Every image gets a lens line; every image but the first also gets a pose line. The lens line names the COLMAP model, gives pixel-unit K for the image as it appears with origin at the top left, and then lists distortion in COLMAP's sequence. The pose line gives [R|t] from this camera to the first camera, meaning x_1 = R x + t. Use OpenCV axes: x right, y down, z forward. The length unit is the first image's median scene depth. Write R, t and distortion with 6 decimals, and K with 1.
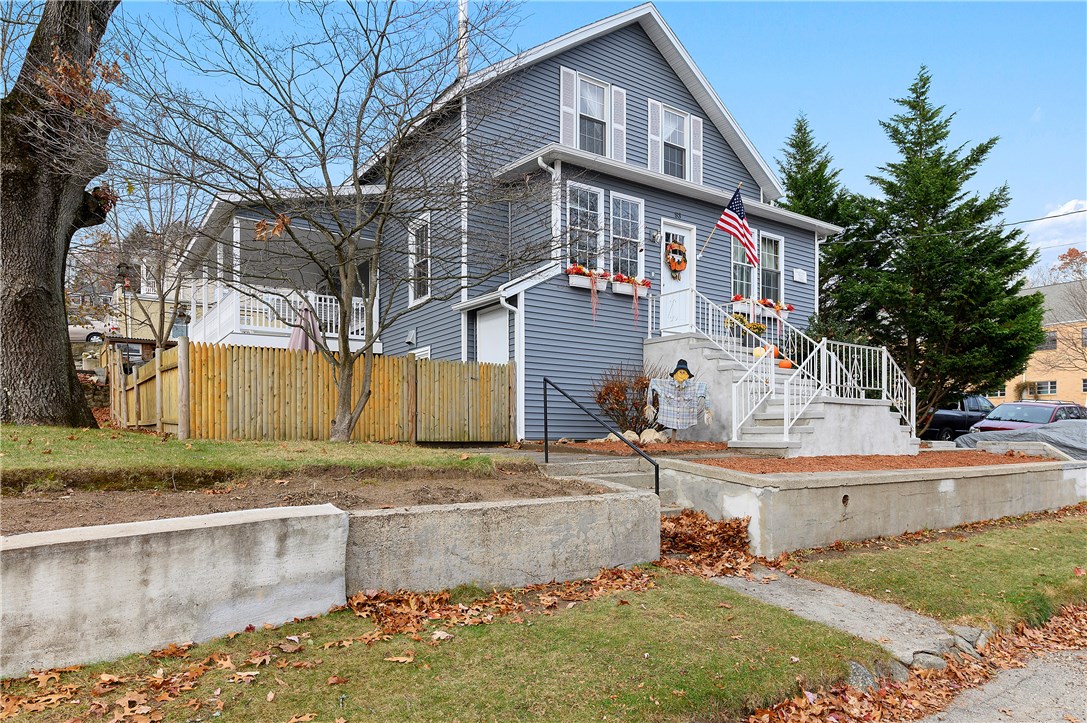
lens RADIAL K [[684.6, 0, 543.5], [0, 684.6, 361.5], [0, 0, 1]] dist [0.000290, -0.001617]
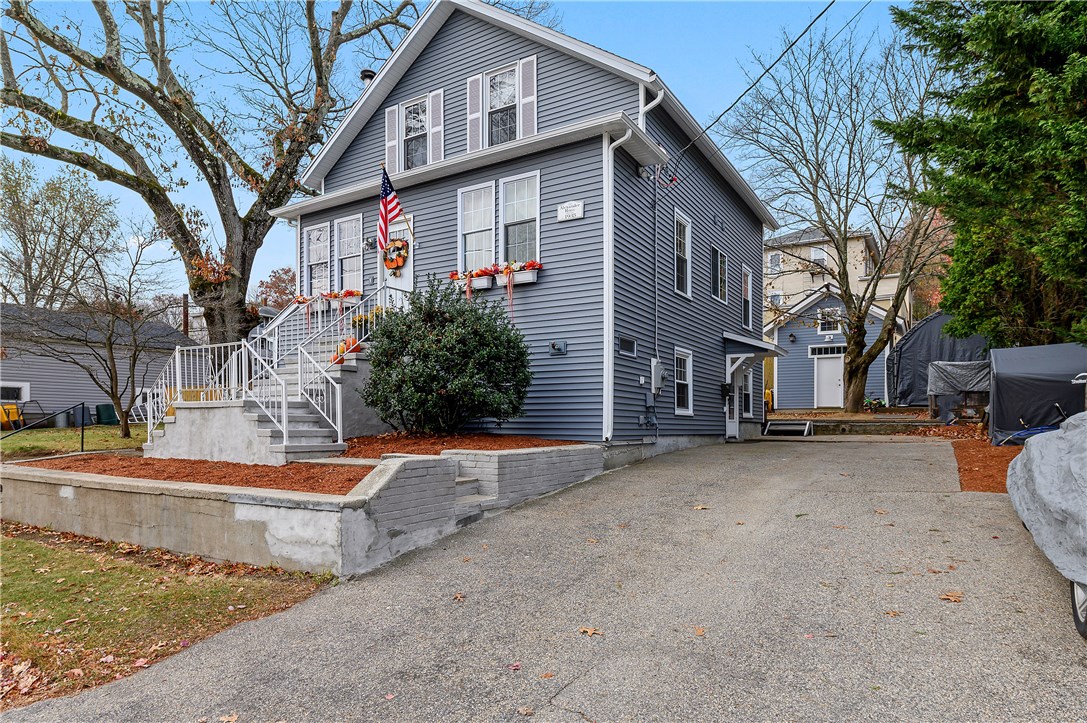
lens RADIAL K [[640.9, 0, 543.5], [0, 640.9, 361.5], [0, 0, 1]] dist [-0.010085, -0.001571]
pose [[0.402470, -0.088228, -0.911172, 1.183435], [0.102335, 0.993442, -0.050993, 0.074798], [0.909695, -0.072722, 0.408859, 0.861306]]
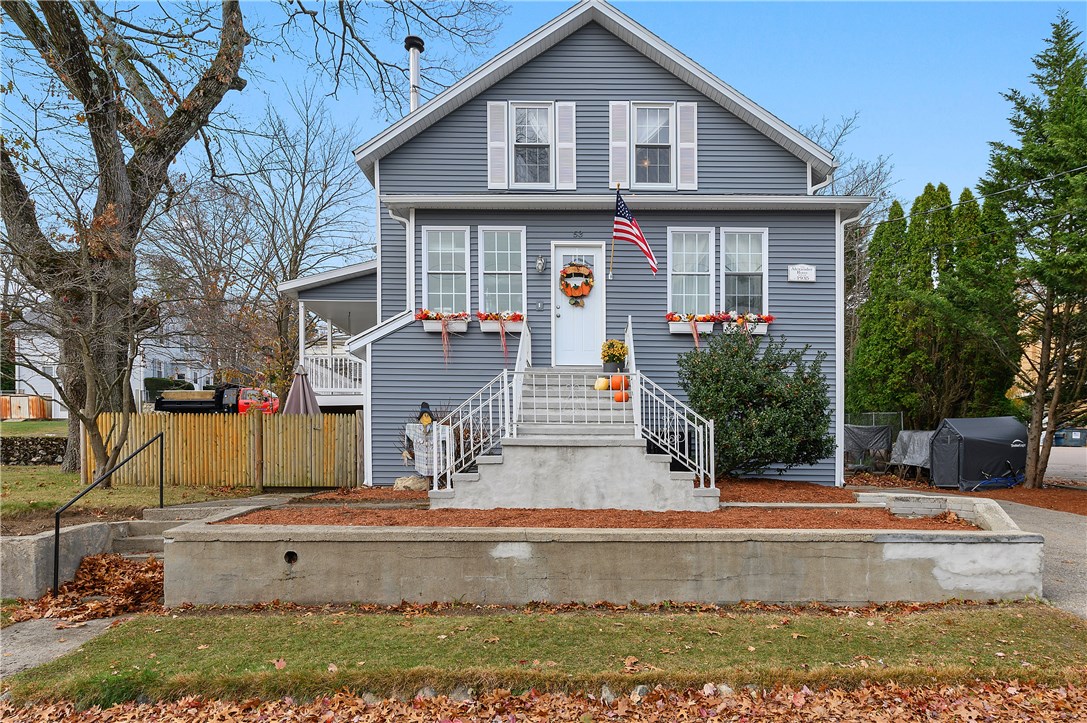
lens RADIAL K [[711.0, 0, 584.5], [0, 711.0, 398.5], [0, 0, 1]] dist [0.037806, -0.001127]
pose [[0.823969, -0.057788, -0.563680, 0.764711], [0.057131, 0.998189, -0.018821, 0.018817], [0.563747, -0.016696, 0.825779, 0.254349]]
